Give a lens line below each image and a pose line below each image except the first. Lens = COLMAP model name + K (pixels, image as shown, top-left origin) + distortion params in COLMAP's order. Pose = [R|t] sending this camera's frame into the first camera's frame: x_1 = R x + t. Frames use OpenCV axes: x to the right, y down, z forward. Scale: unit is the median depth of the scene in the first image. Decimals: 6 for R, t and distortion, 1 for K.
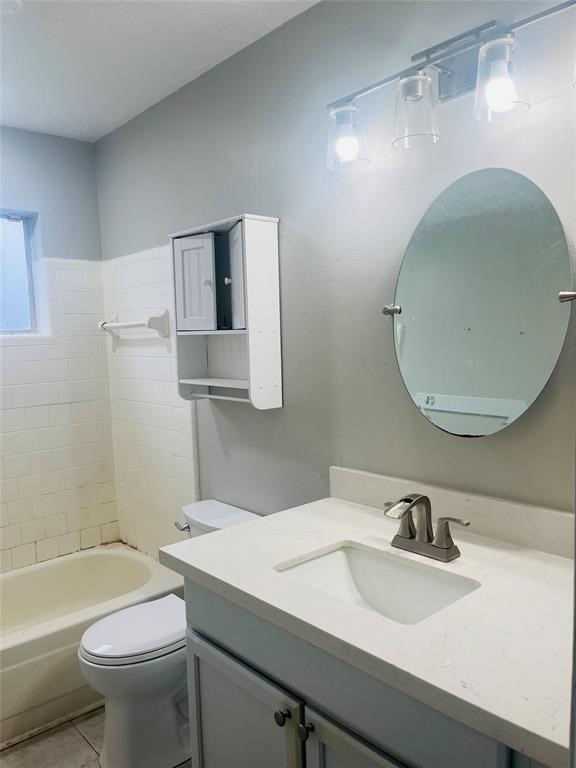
lens RADIAL K [[581.6, 0, 293.1], [0, 581.6, 383.7], [0, 0, 1]] dist [0.038245, -0.064890]
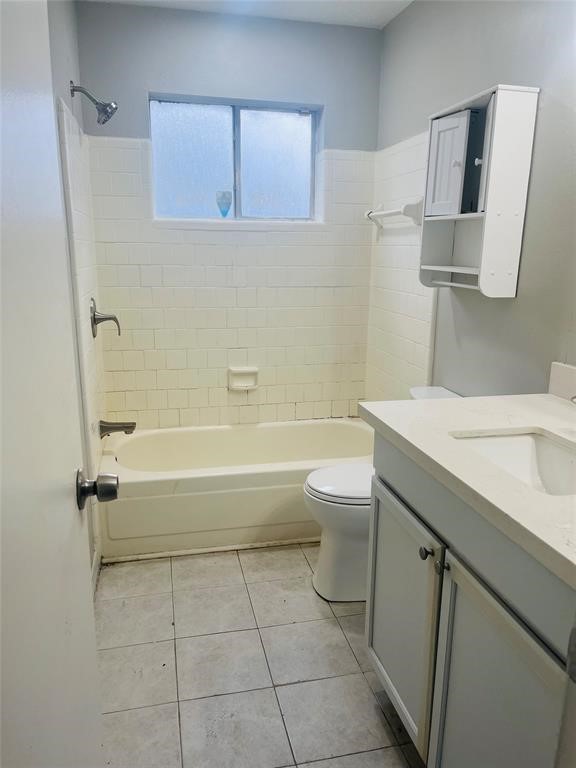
lens RADIAL K [[581.6, 0, 284.6], [0, 581.6, 382.0], [0, 0, 1]] dist [0.038245, -0.064890]
pose [[0.871192, 0.152524, -0.466649, 0.115398], [-0.079745, 0.981856, 0.172042, 0.040090], [0.484423, -0.112669, 0.867548, -0.035769]]
